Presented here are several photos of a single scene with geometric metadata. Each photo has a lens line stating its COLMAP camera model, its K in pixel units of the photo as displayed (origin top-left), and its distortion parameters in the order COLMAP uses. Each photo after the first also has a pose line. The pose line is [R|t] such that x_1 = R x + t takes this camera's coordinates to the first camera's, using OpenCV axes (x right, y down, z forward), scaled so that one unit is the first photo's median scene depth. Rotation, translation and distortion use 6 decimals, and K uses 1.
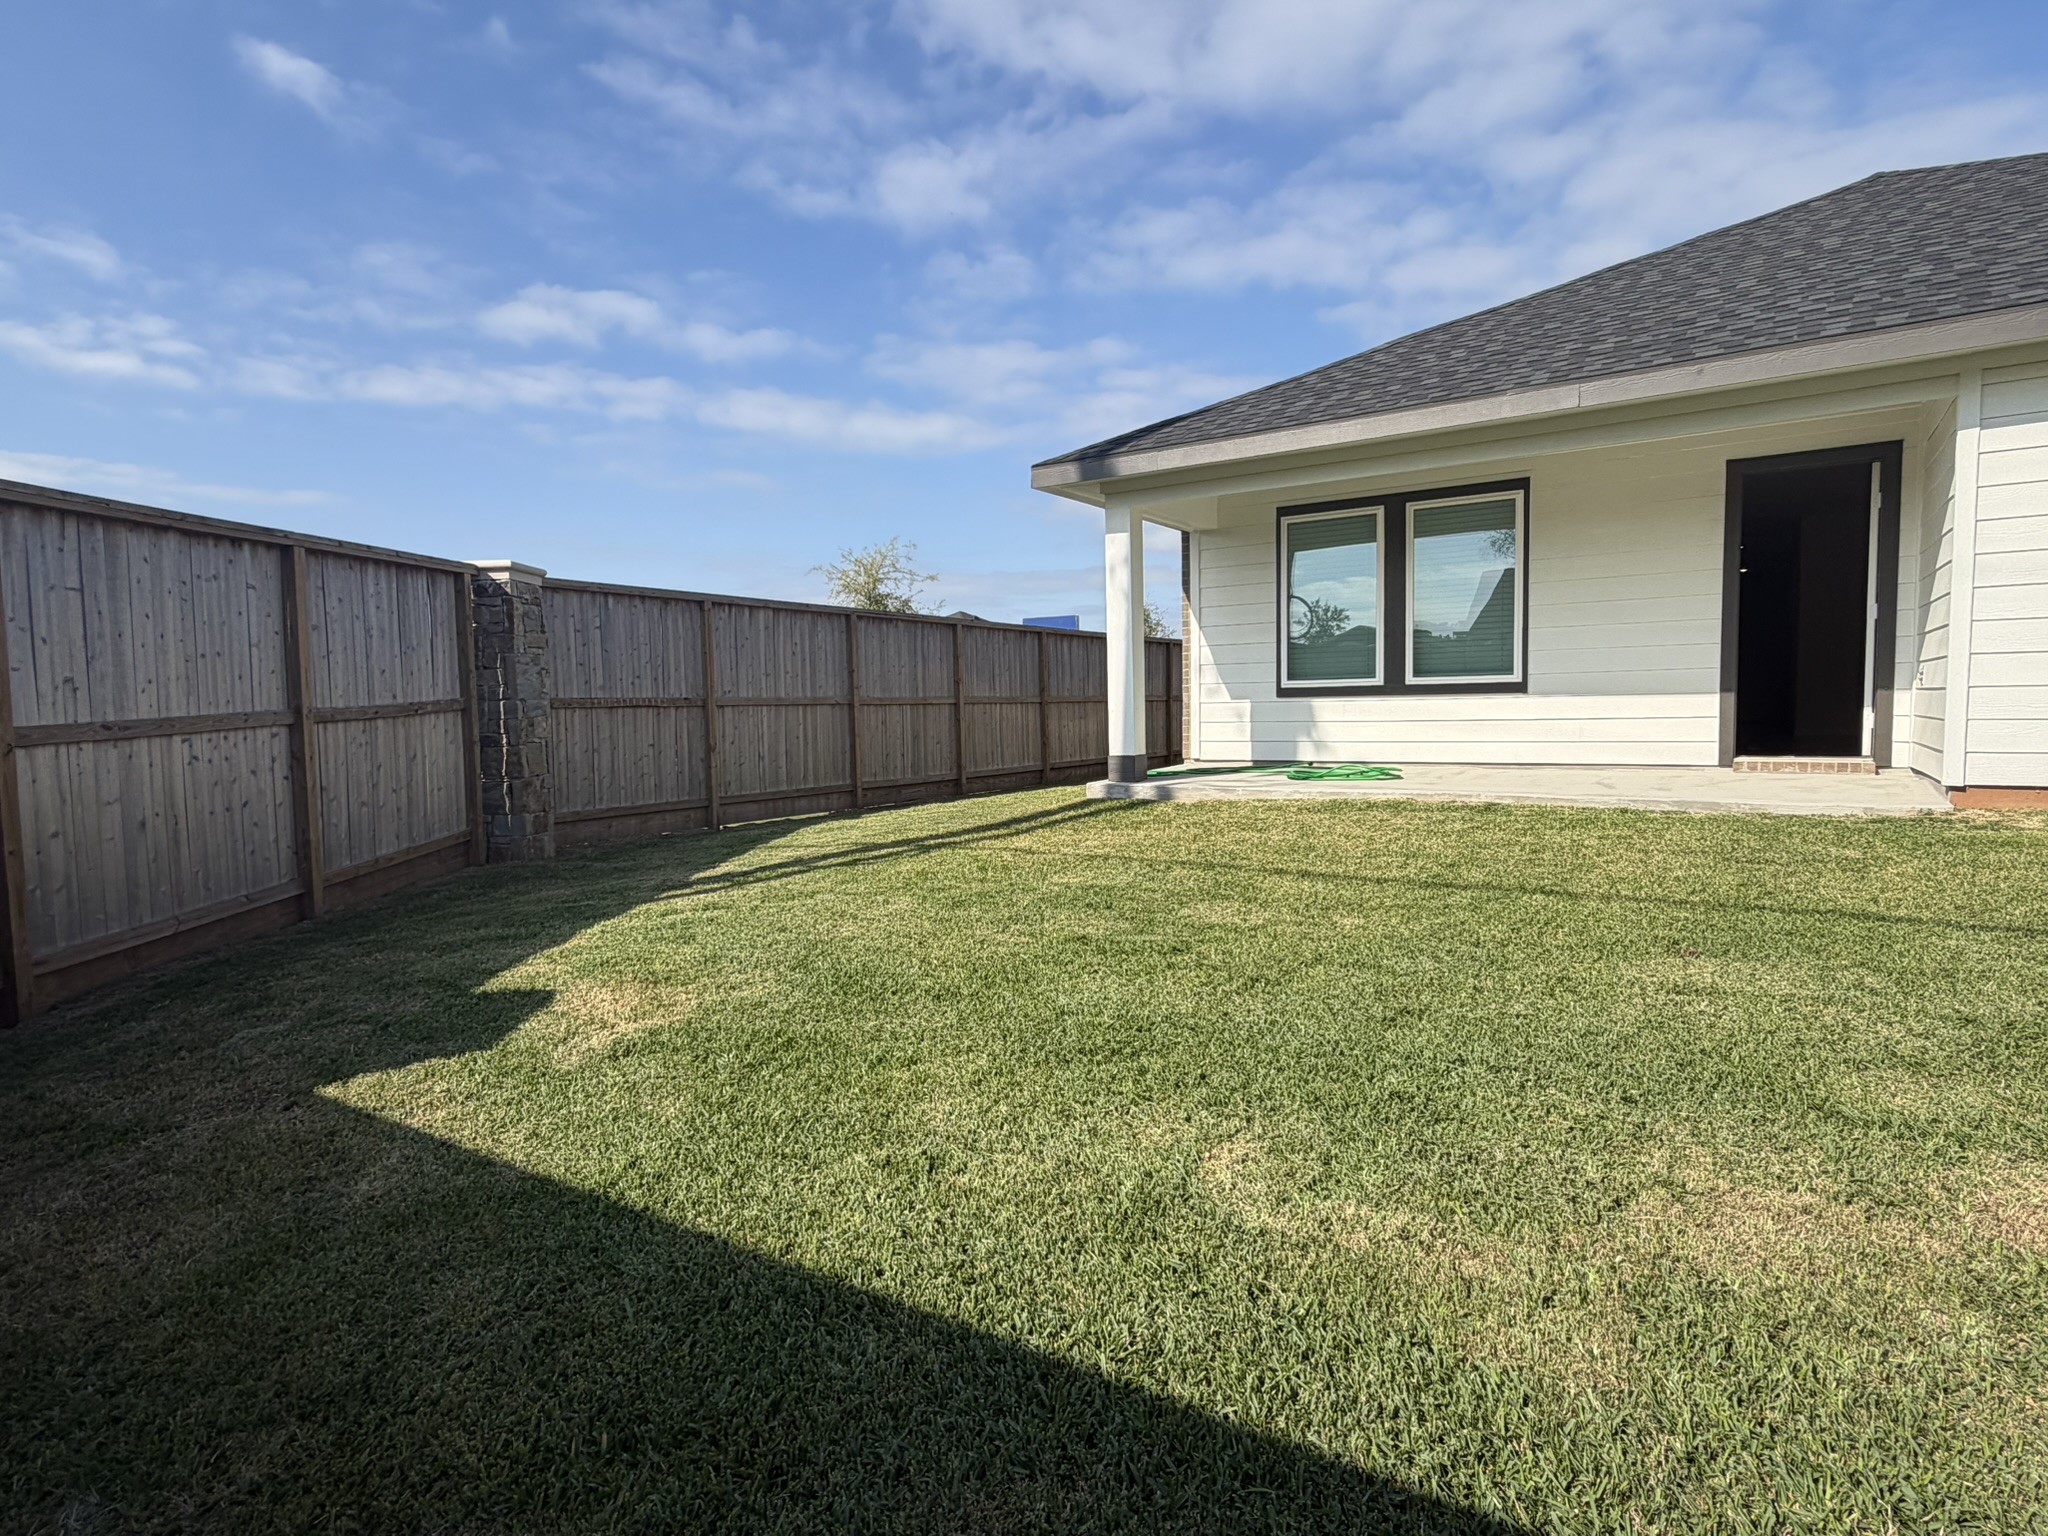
lens RADIAL K [[1092.3, 0, 1022.9], [0, 1092.3, 778.1], [0, 0, 1]] dist [0.000405, -0.000317]
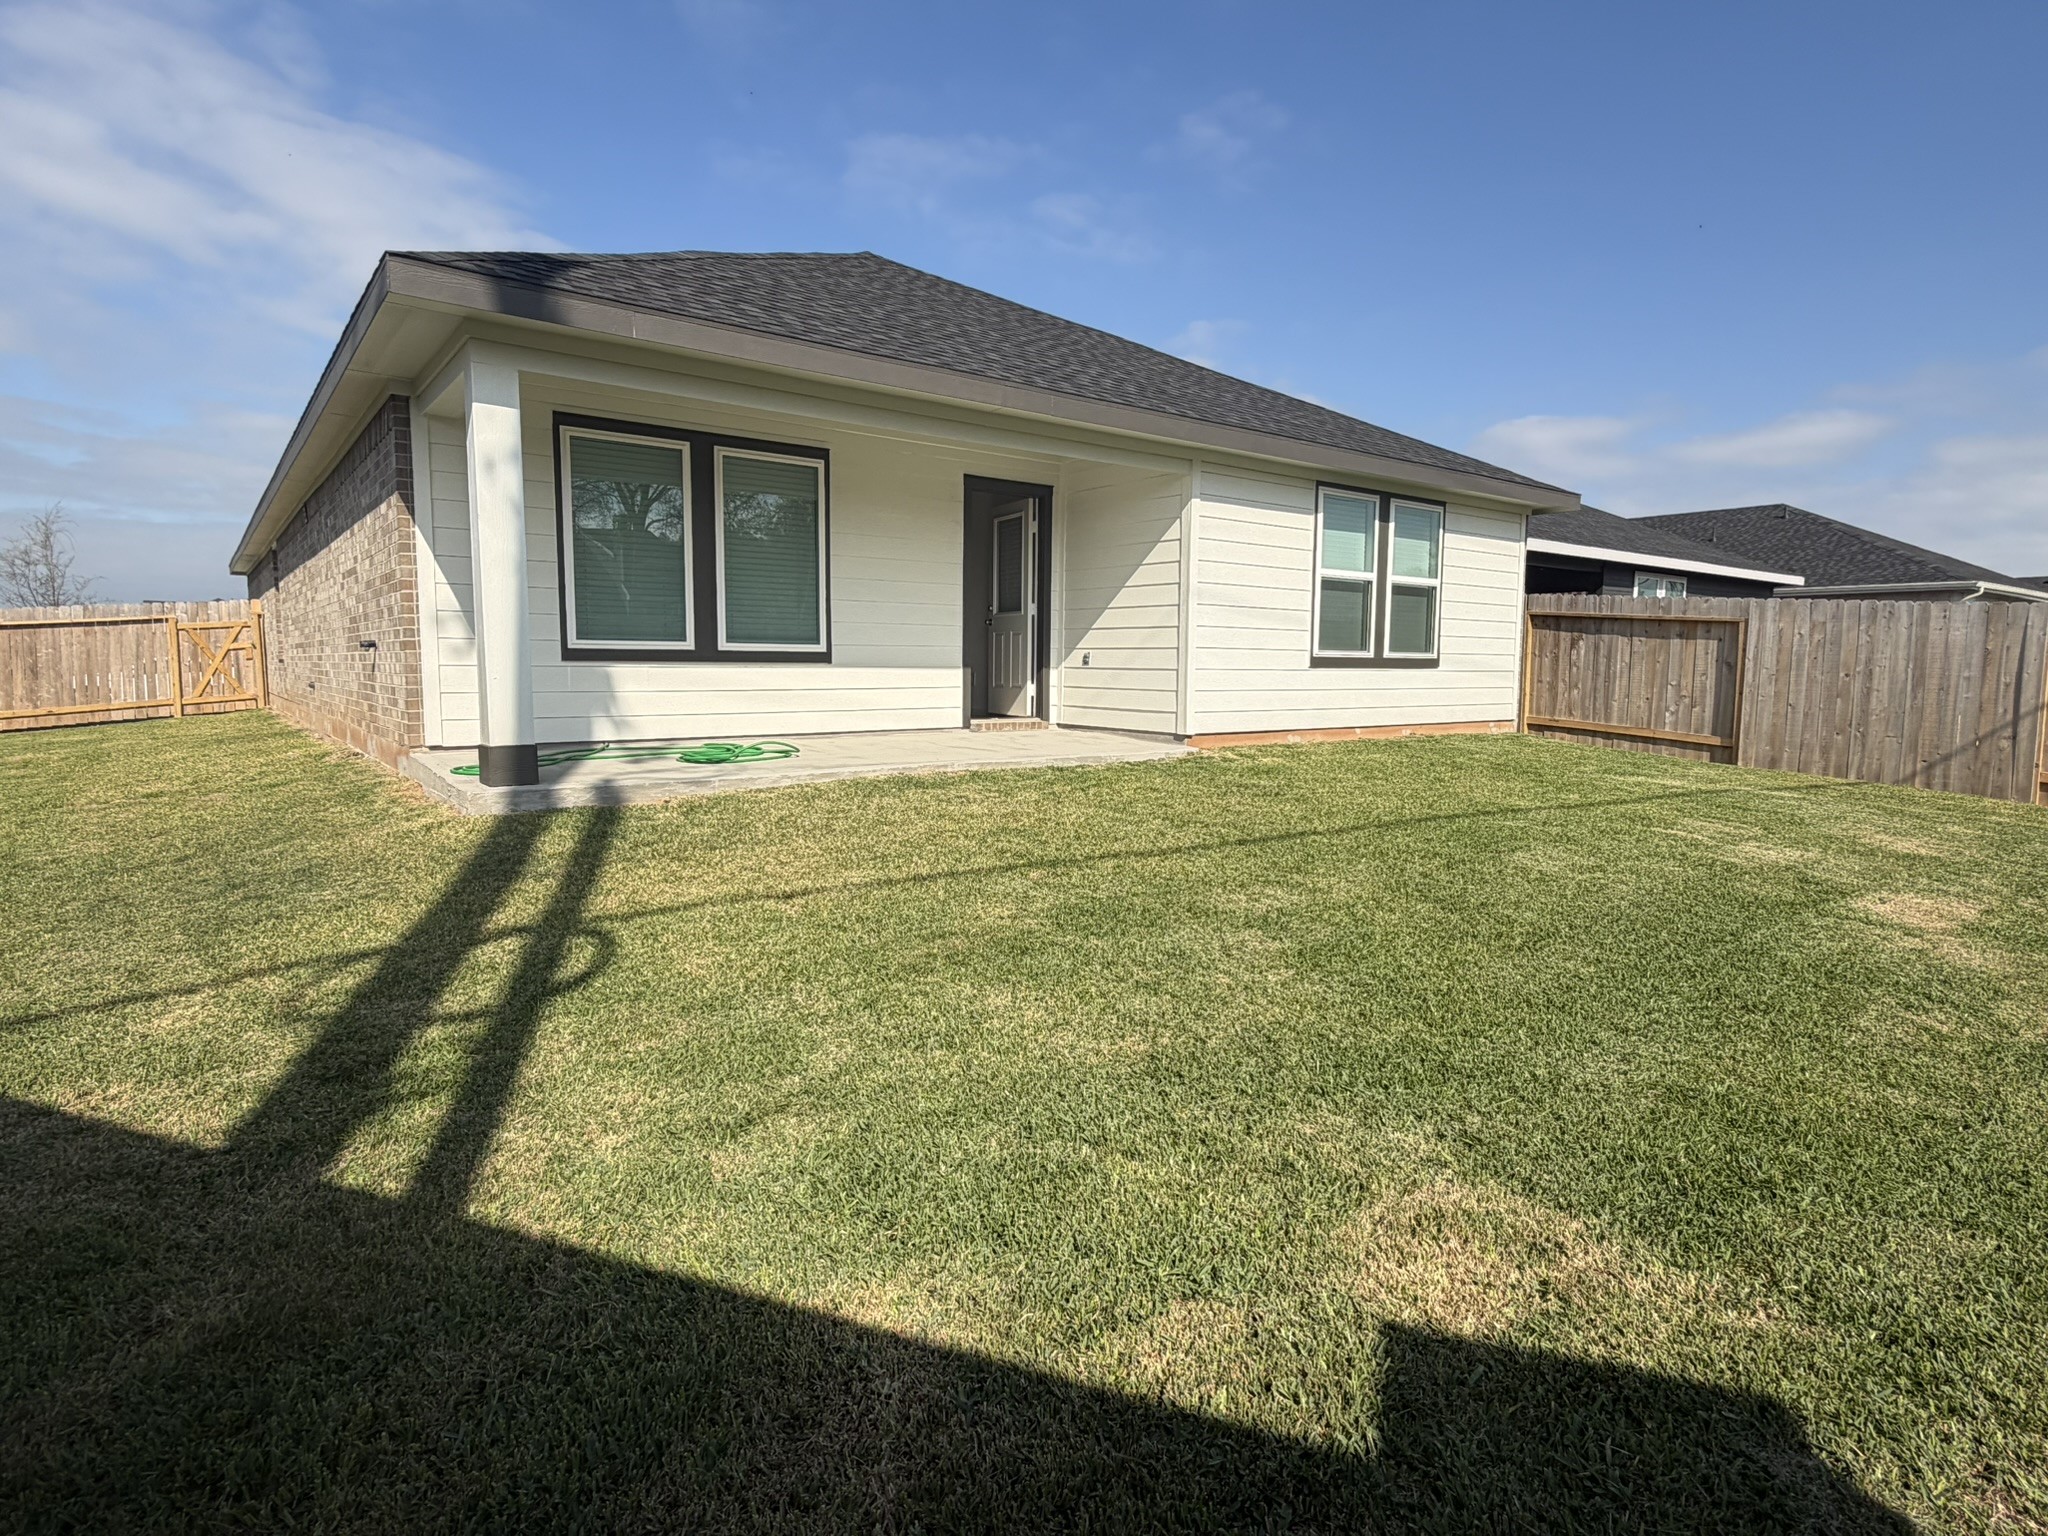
lens RADIAL K [[1092.3, 0, 1021.5], [0, 1092.3, 759.5], [0, 0, 1]] dist [0.000405, -0.000317]
pose [[0.324214, -0.063760, 0.943833, -0.521891], [0.047055, 0.997578, 0.051227, -0.037436], [-0.944813, 0.027804, 0.326429, 0.586553]]
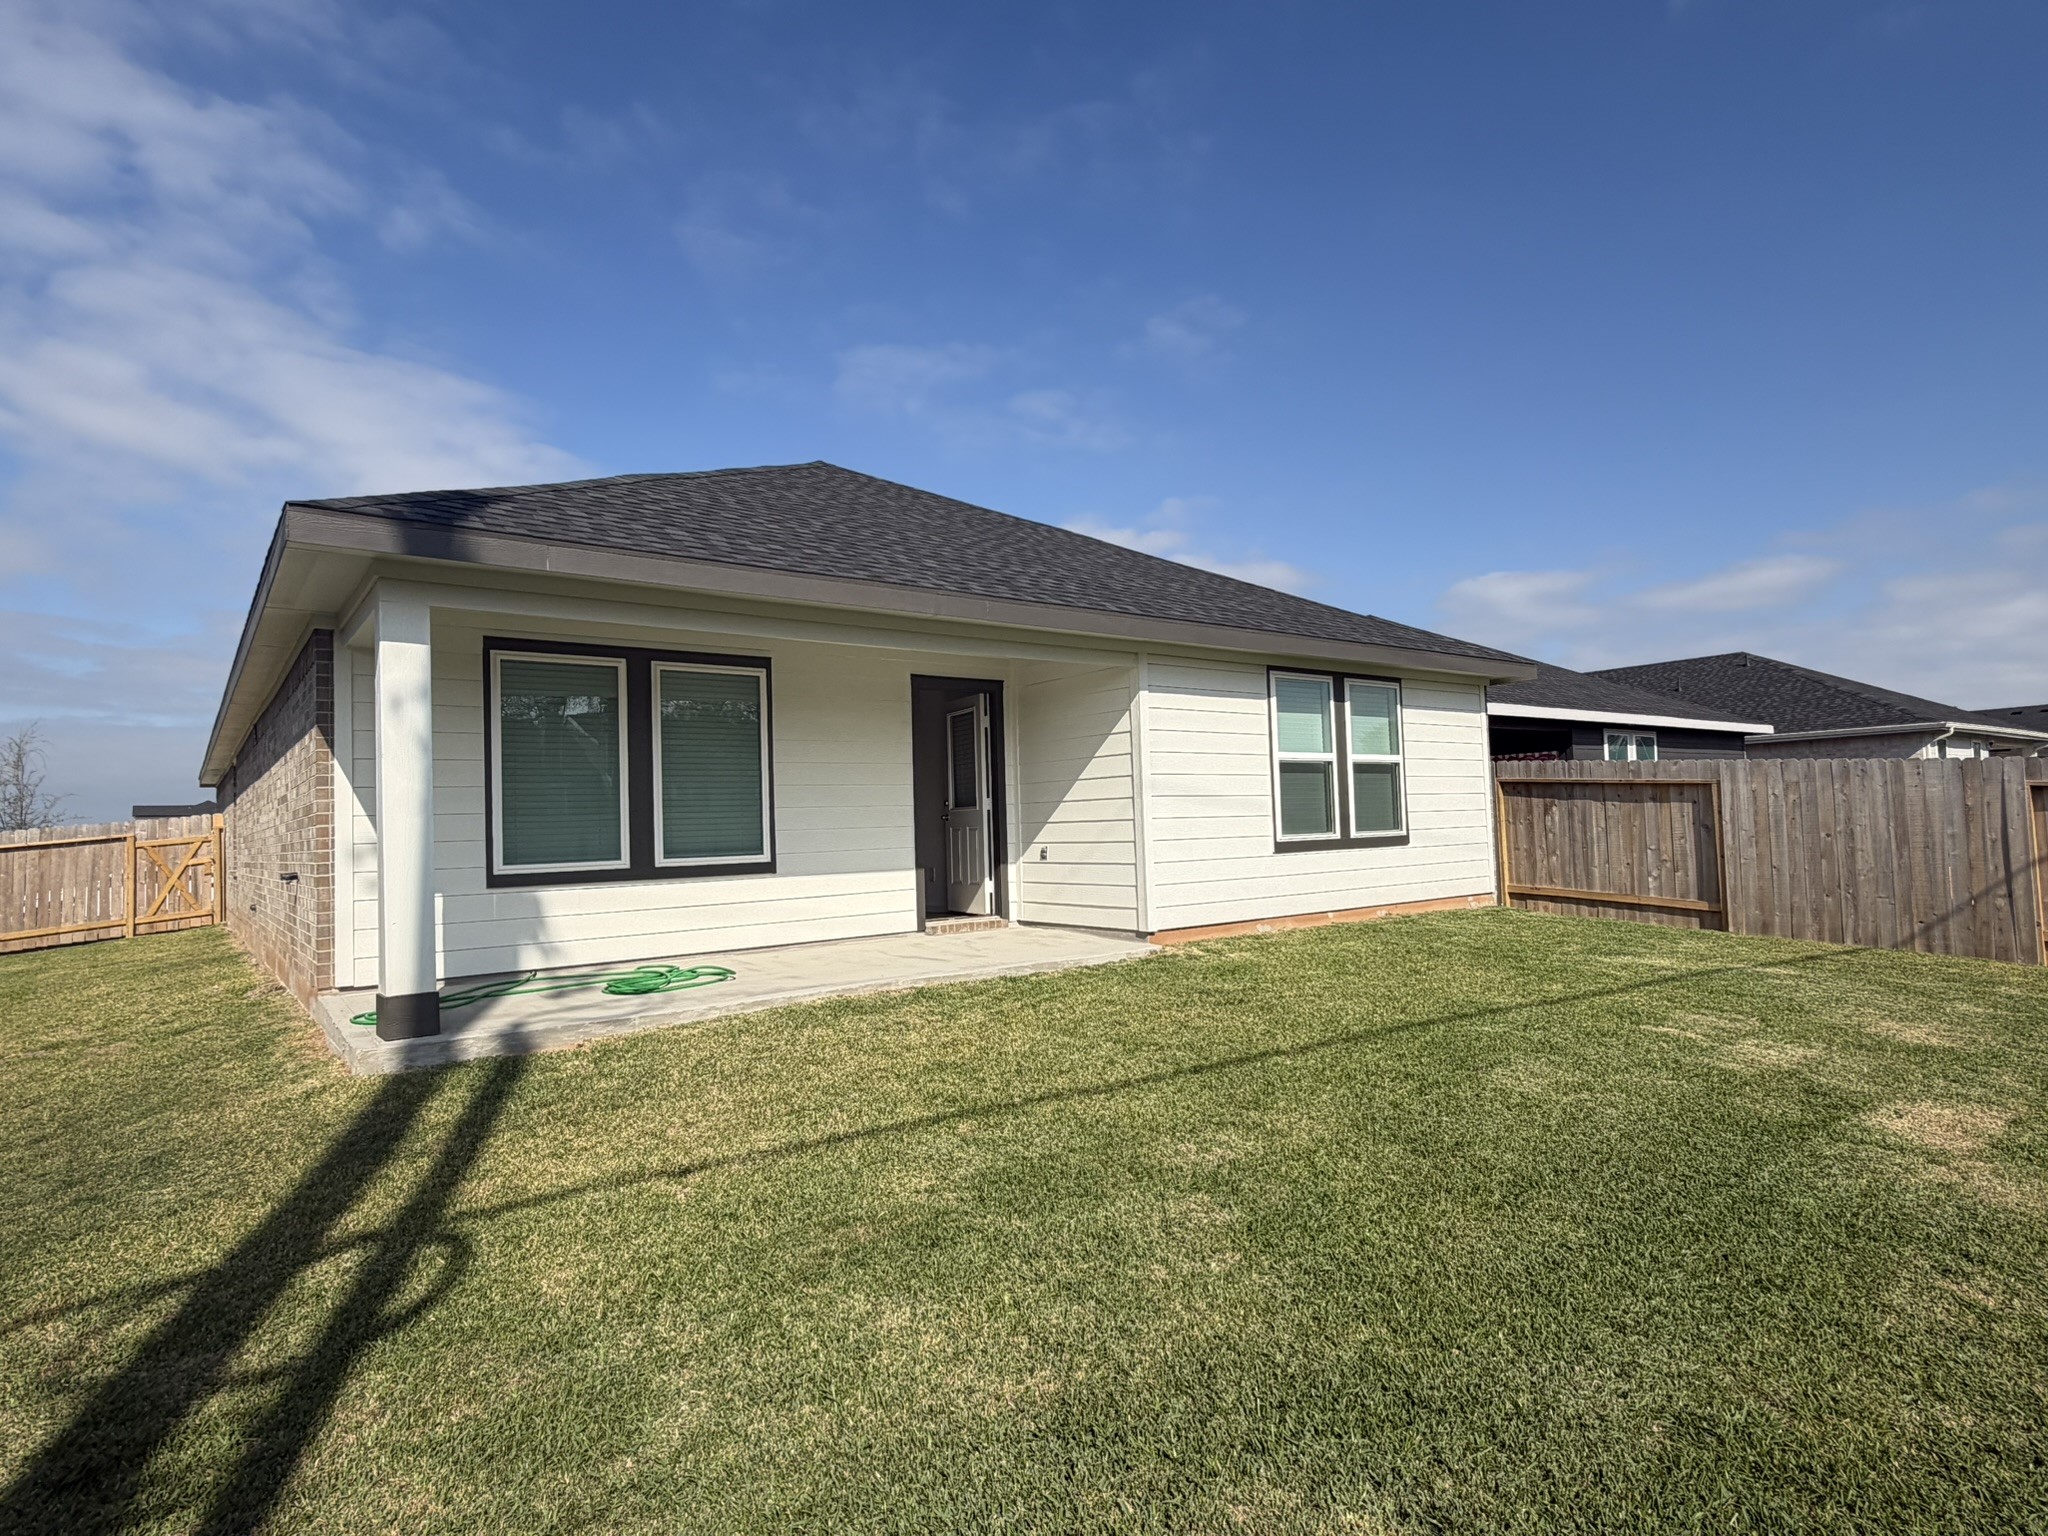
lens RADIAL K [[1092.3, 0, 1012.6], [0, 1092.3, 766.2], [0, 0, 1]] dist [0.000405, -0.000317]
pose [[0.322731, 0.061516, 0.944489, -0.469596], [0.088169, 0.991593, -0.094711, -0.071594], [-0.942375, 0.113841, 0.314594, 0.559967]]
